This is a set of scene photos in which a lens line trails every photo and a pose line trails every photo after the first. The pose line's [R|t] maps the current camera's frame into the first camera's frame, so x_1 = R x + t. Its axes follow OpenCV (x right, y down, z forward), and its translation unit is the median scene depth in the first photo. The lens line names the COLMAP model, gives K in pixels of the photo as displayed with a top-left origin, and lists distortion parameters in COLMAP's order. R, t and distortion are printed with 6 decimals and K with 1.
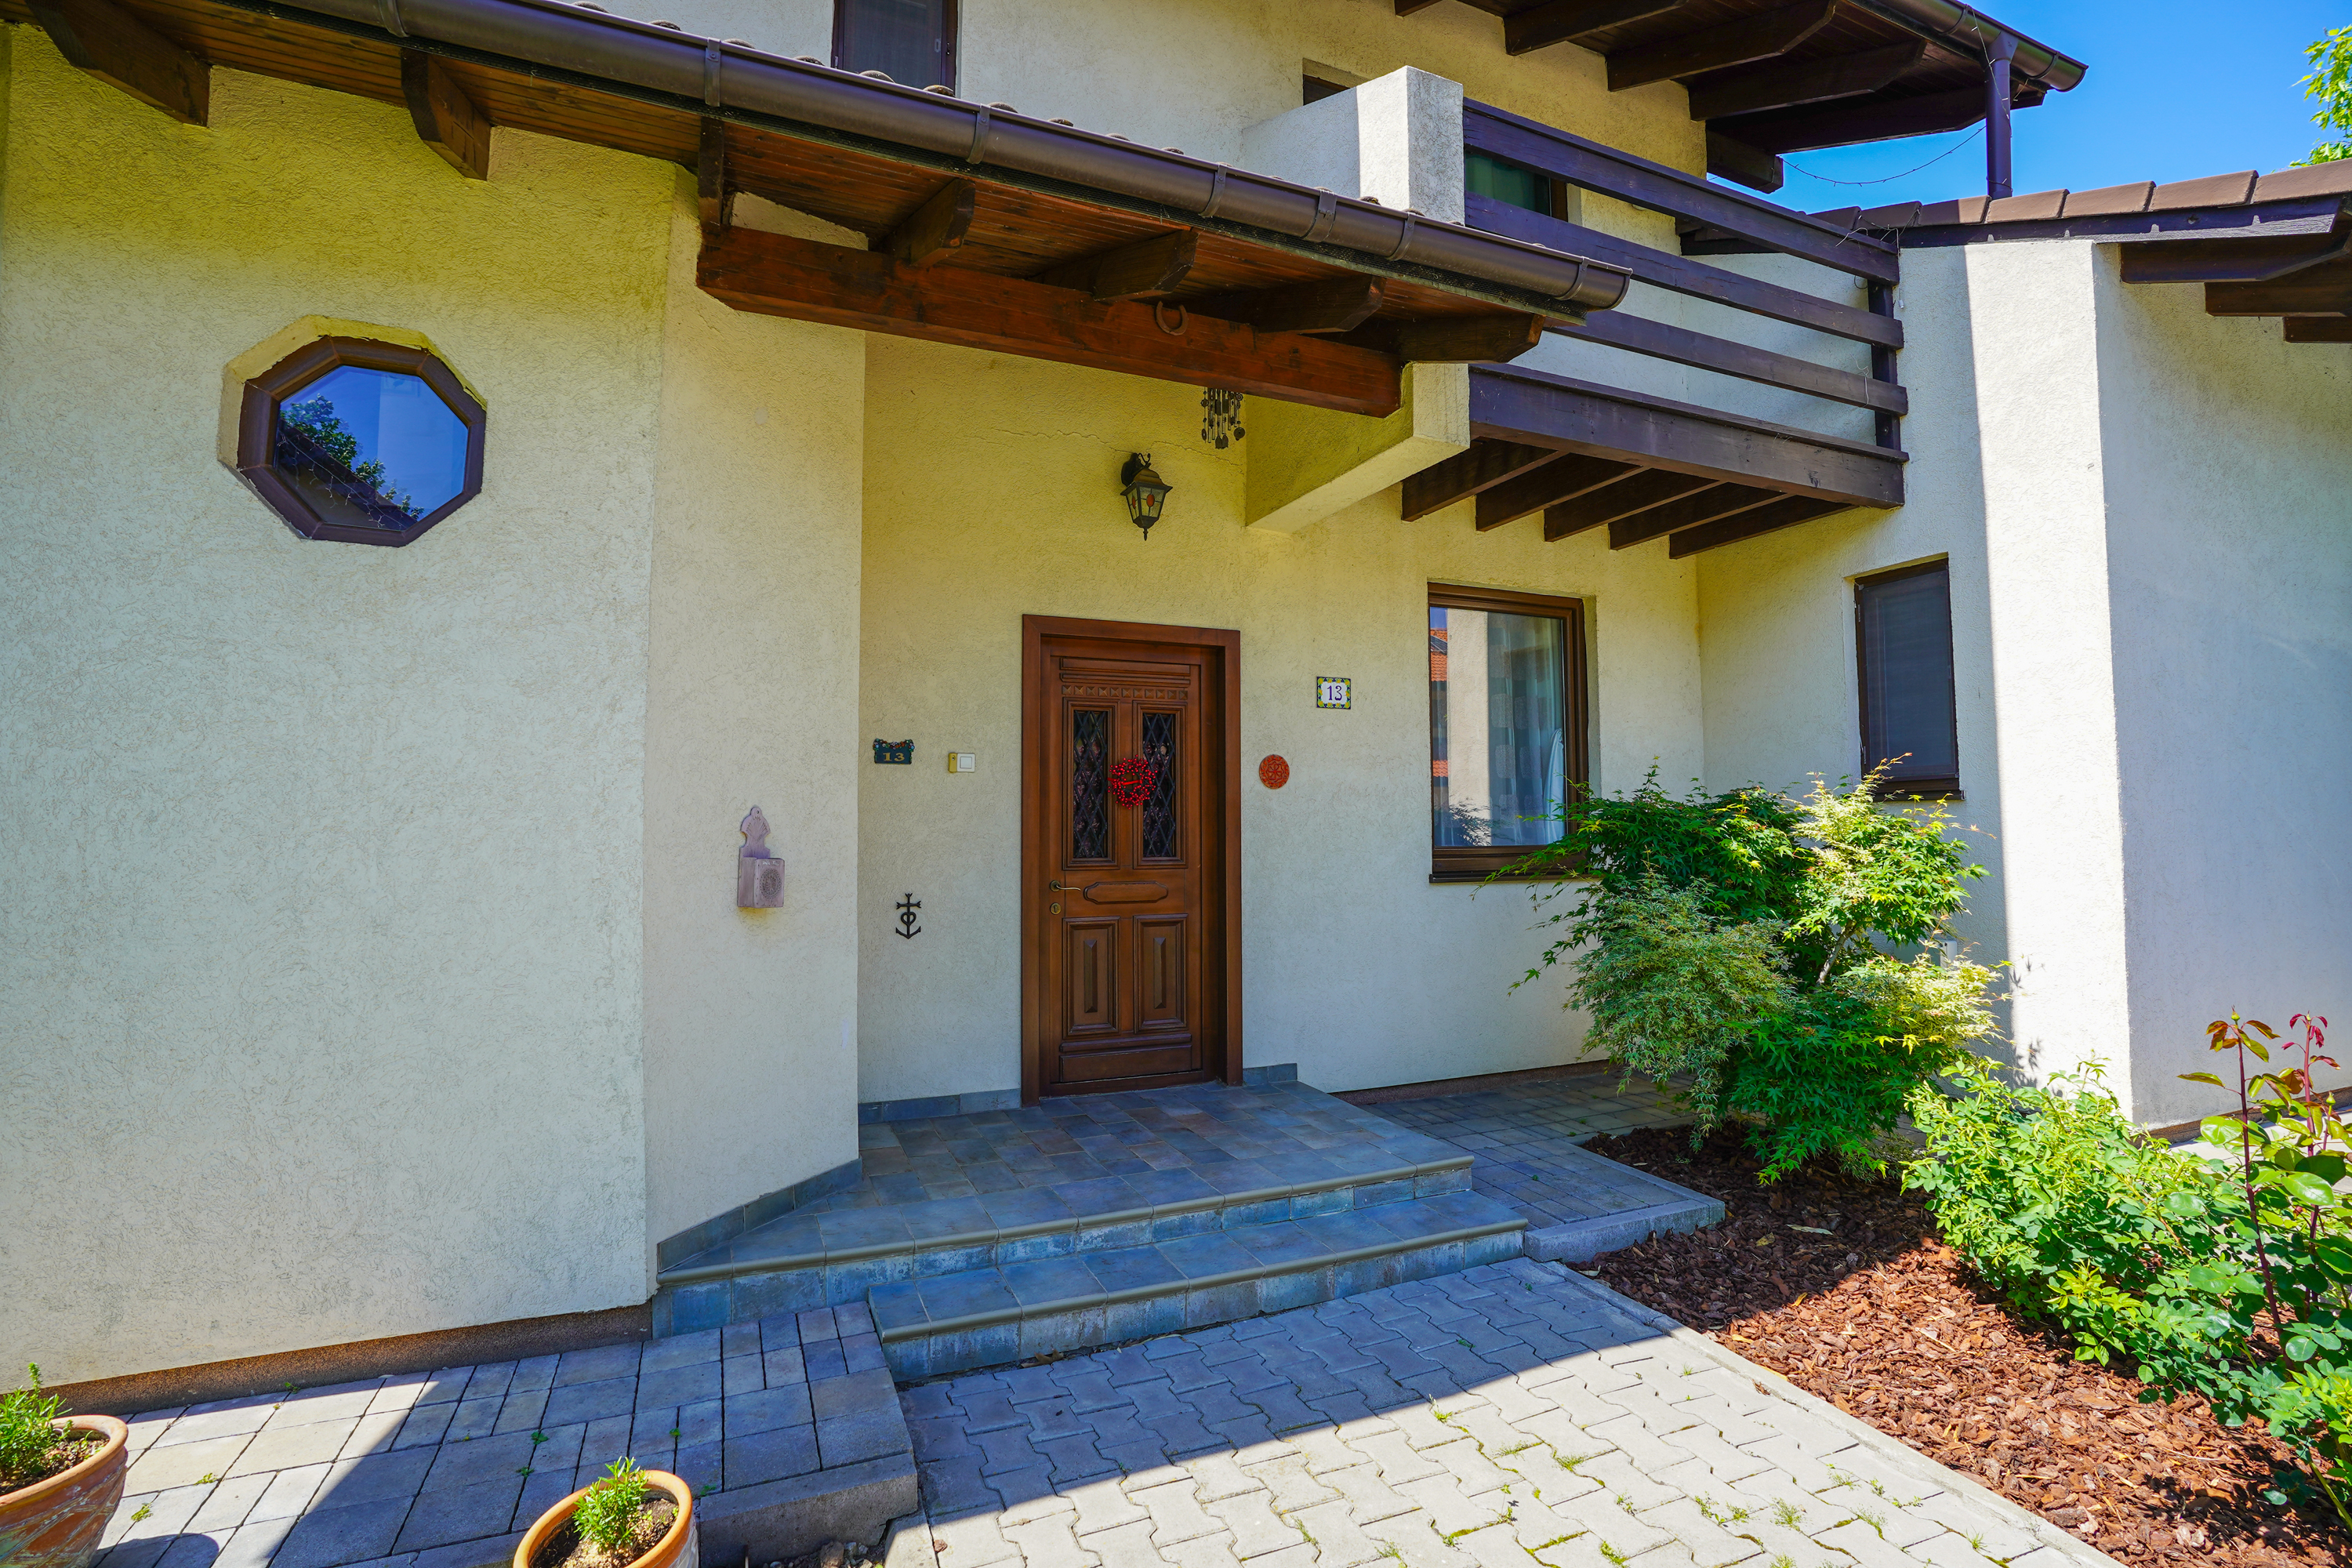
lens RADIAL K [[1086.6, 0, 1176.4], [0, 1086.6, 781.0], [0, 0, 1]] dist [-0.063021, 0.019298]
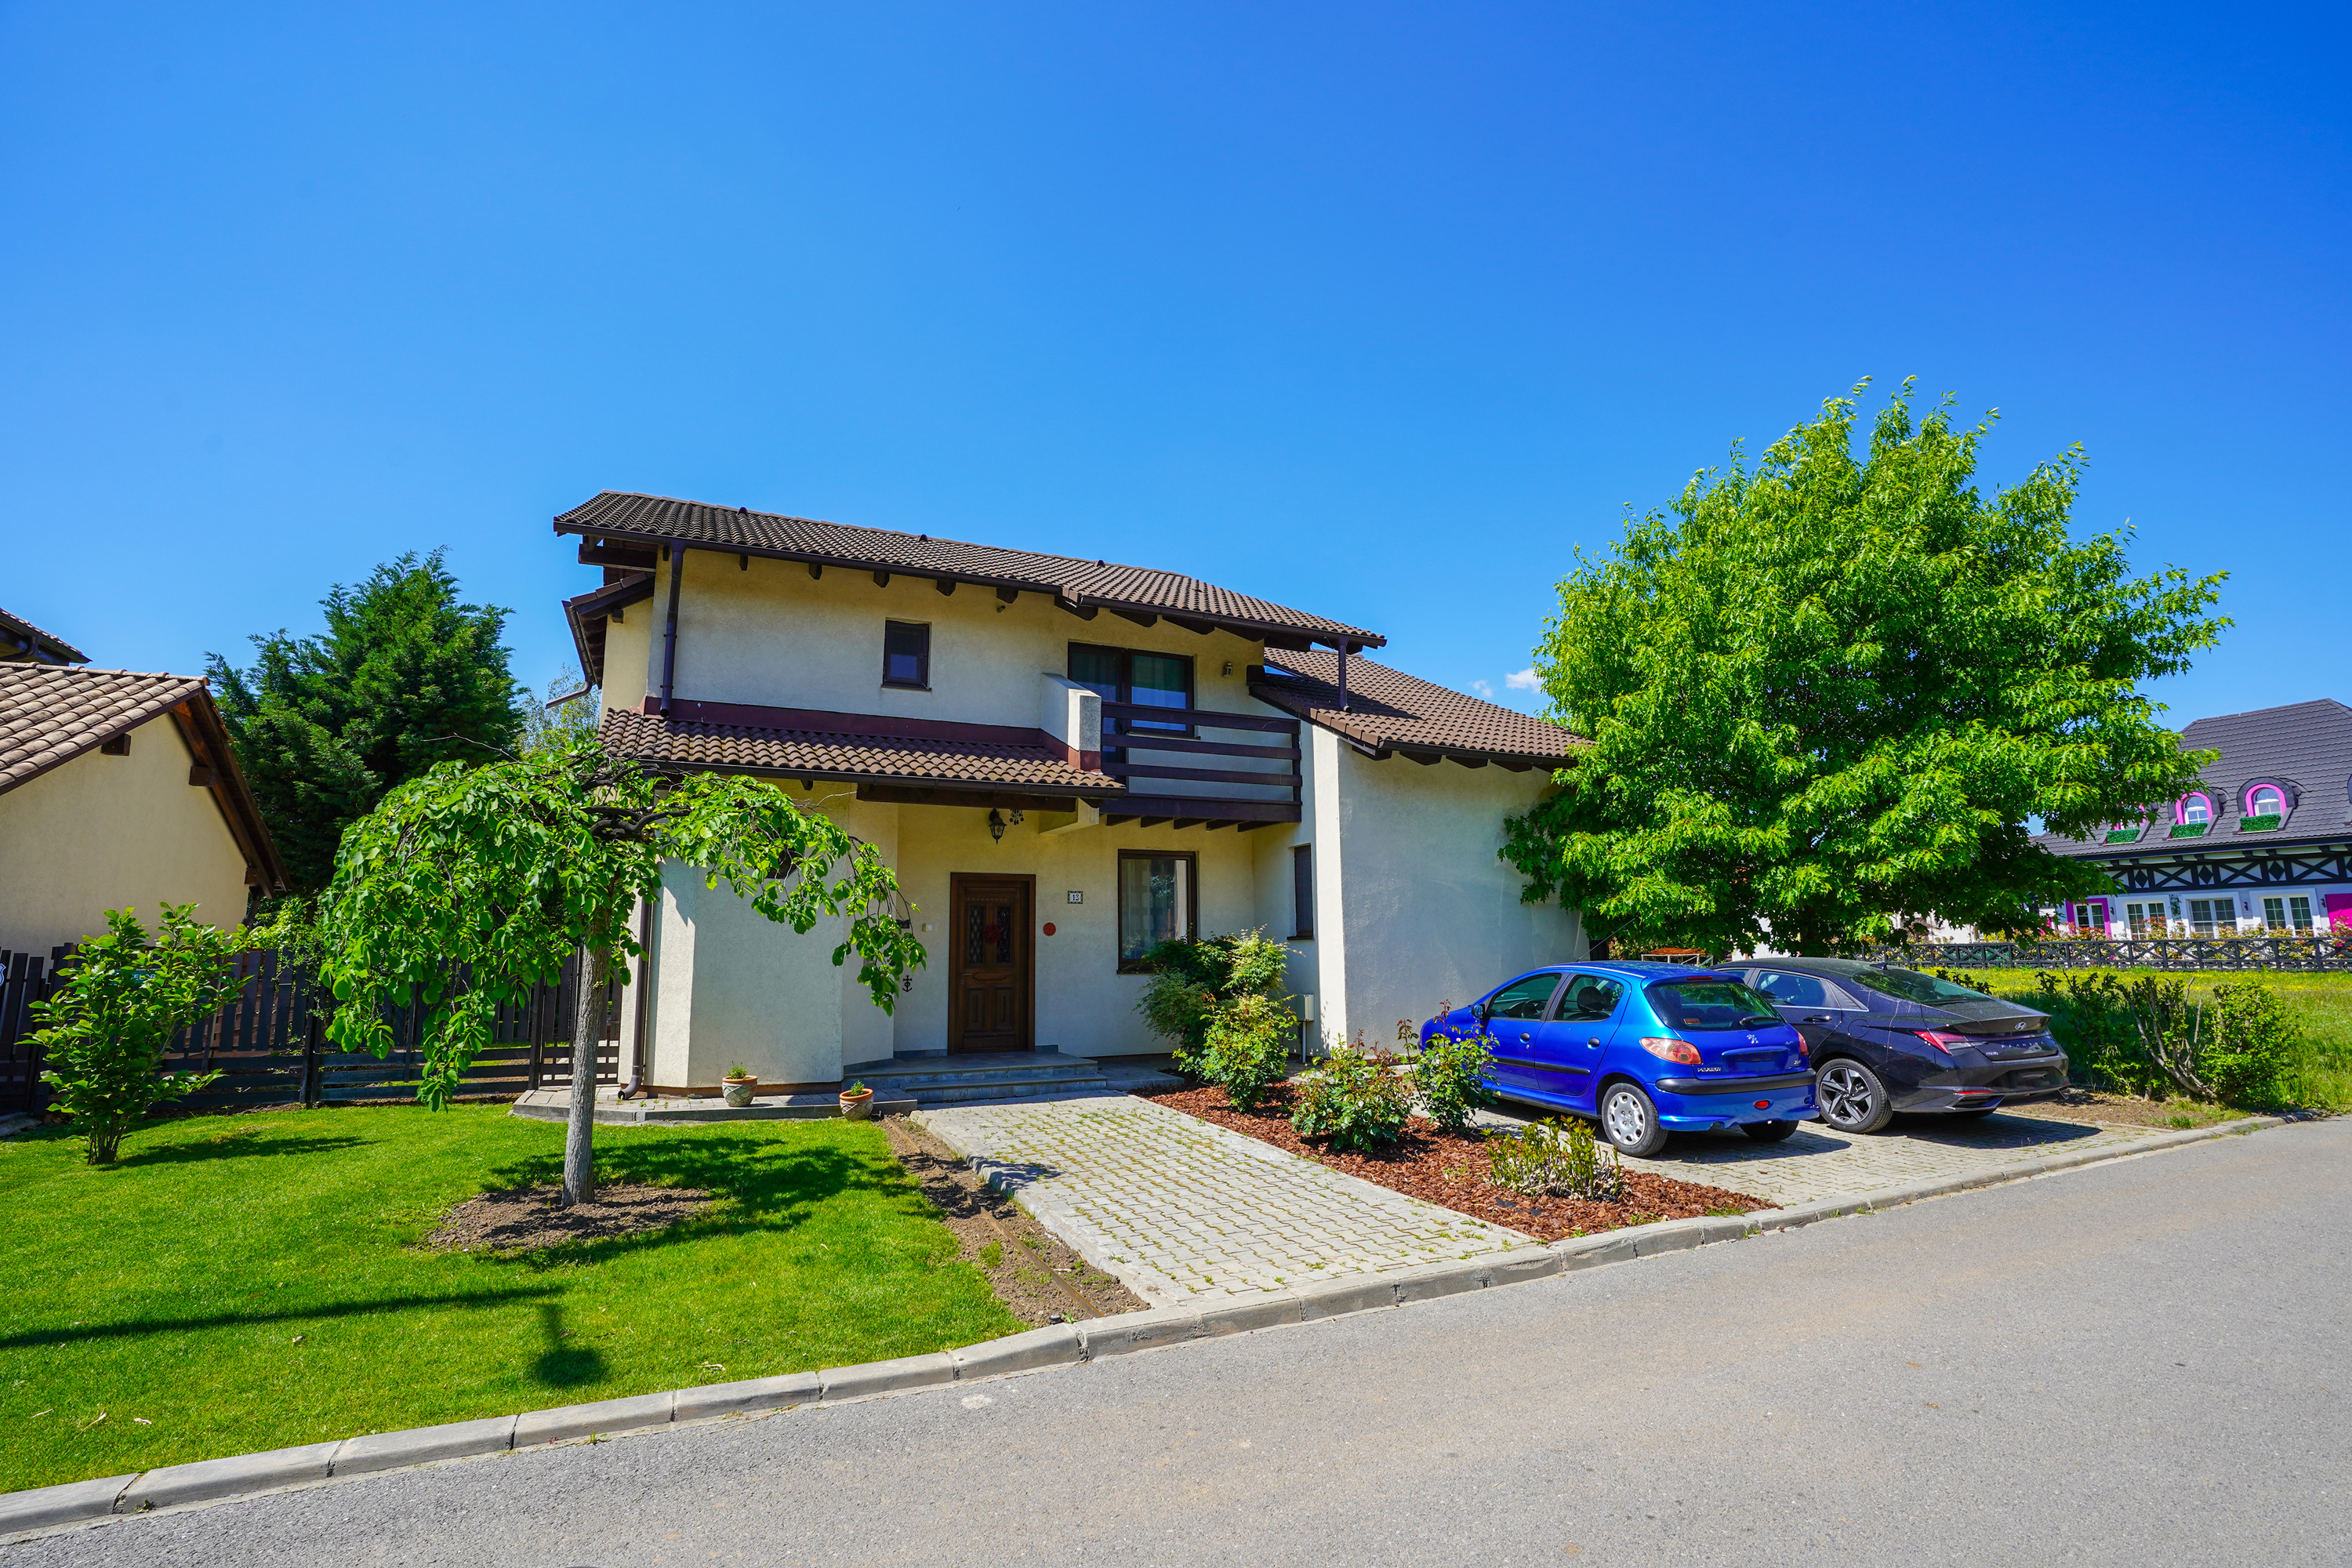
lens RADIAL K [[1086.6, 0, 1181.0], [0, 1086.6, 788.0], [0, 0, 1]] dist [-0.063021, 0.019298]
pose [[0.998916, 0.000201, 0.046538, 0.308223], [0.004717, 0.994402, -0.105555, -0.074756], [-0.046299, 0.105660, 0.993324, -1.745807]]
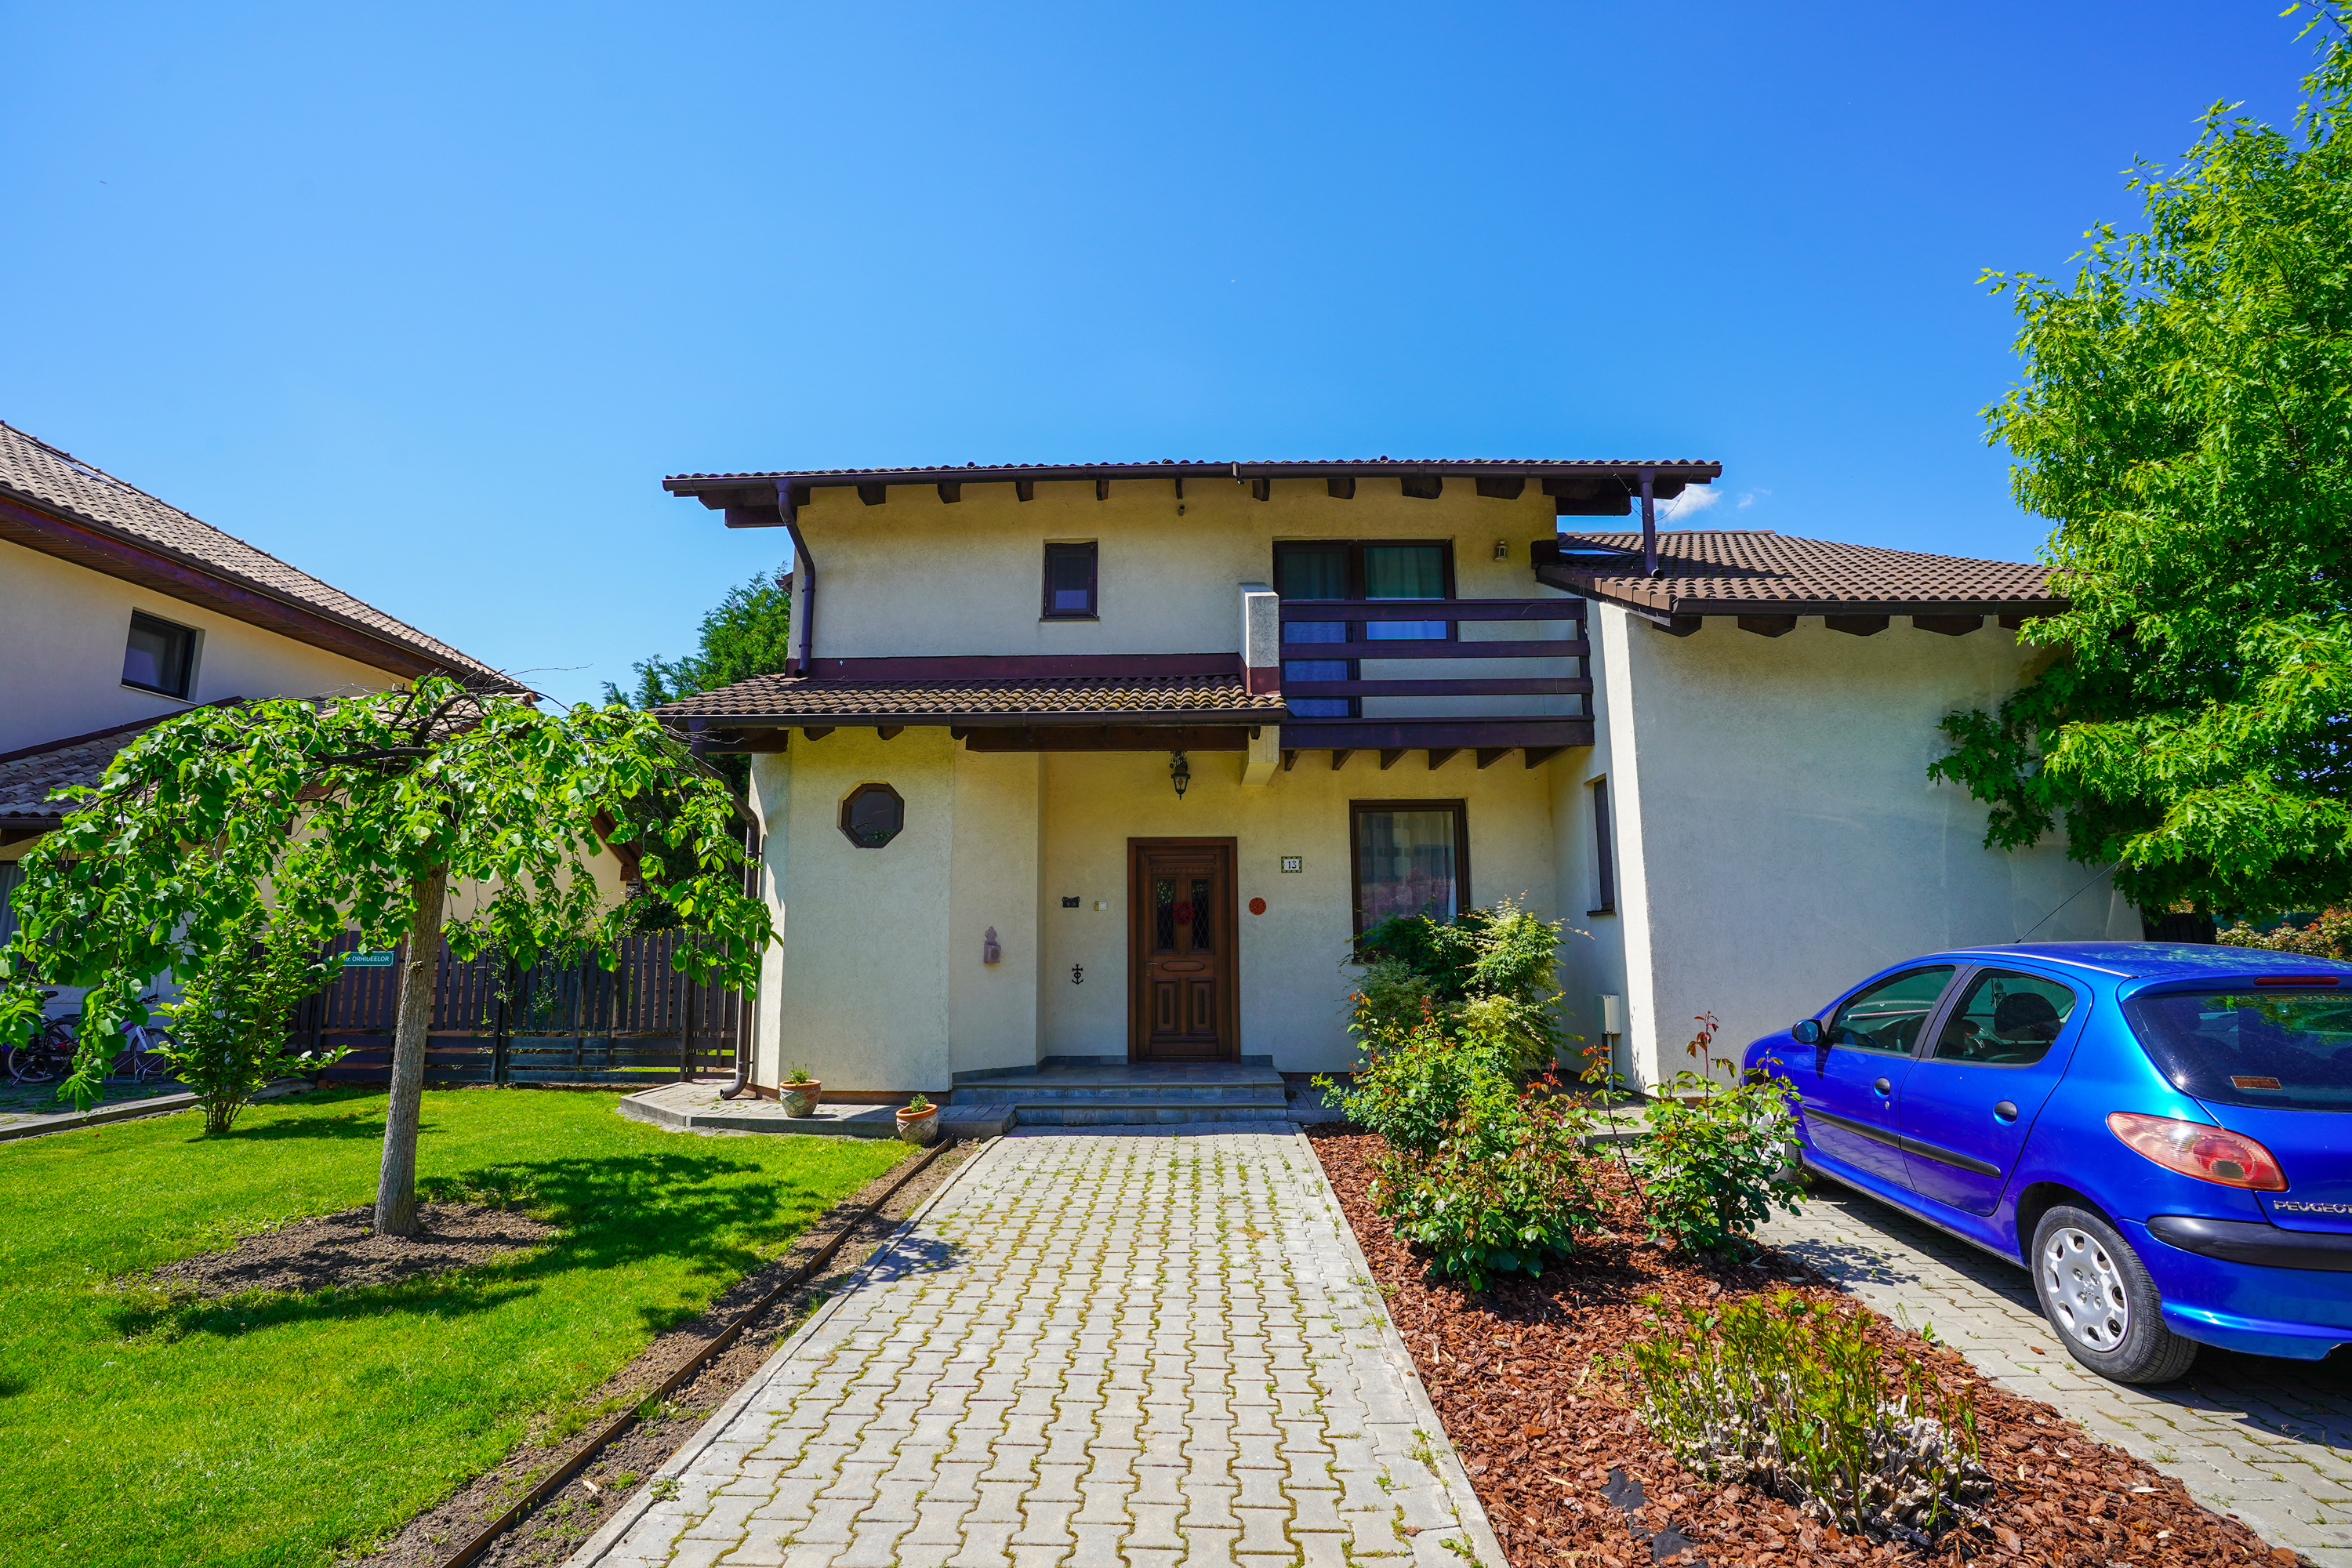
lens RADIAL K [[1086.6, 0, 1172.7], [0, 1086.6, 783.0], [0, 0, 1]] dist [-0.063021, 0.019298]
pose [[0.915499, -0.064004, -0.397197, 0.827941], [0.022086, 0.993771, -0.109230, -0.020592], [0.401714, 0.091227, 0.911210, -0.989032]]
